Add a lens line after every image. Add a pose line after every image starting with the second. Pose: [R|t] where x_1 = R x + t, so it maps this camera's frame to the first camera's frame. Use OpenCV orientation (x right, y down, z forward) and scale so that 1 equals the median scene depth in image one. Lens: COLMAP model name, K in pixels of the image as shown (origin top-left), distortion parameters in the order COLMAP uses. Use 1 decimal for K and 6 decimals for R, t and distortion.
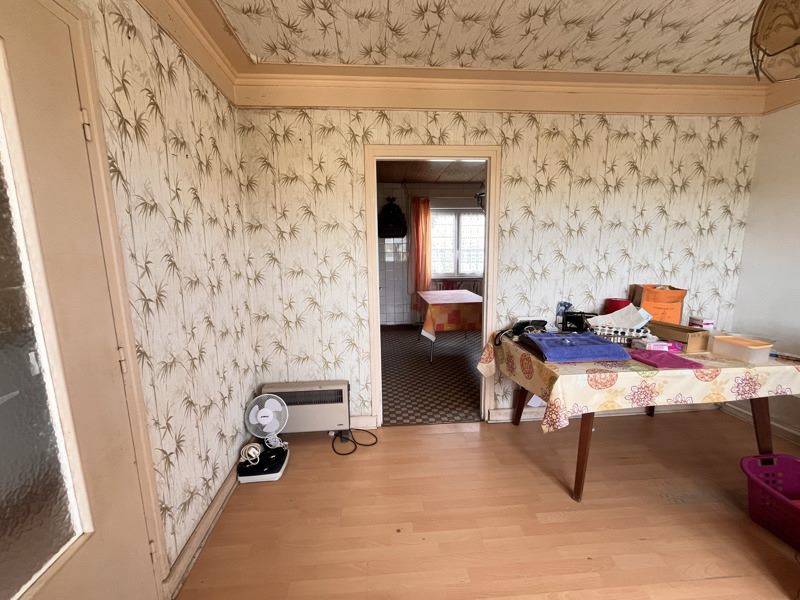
lens RADIAL K [[321.8, 0, 397.4], [0, 321.8, 300.0], [0, 0, 1]] dist [-0.001031, -0.000128]
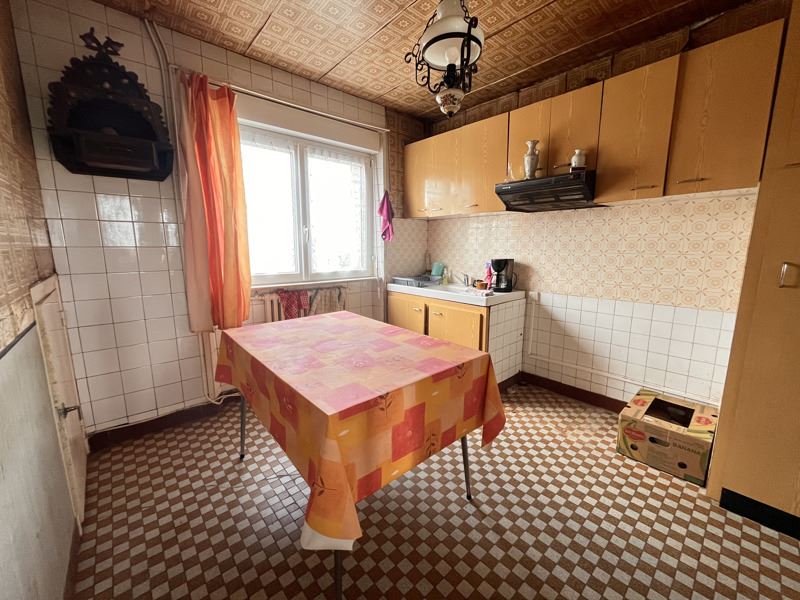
lens RADIAL K [[321.8, 0, 400.6], [0, 321.8, 296.4], [0, 0, 1]] dist [-0.001031, -0.000128]
pose [[0.803340, -0.083011, 0.589706, 0.008482], [0.083870, 0.996138, 0.025970, -0.051290], [-0.589585, 0.028596, 0.807200, 0.531611]]
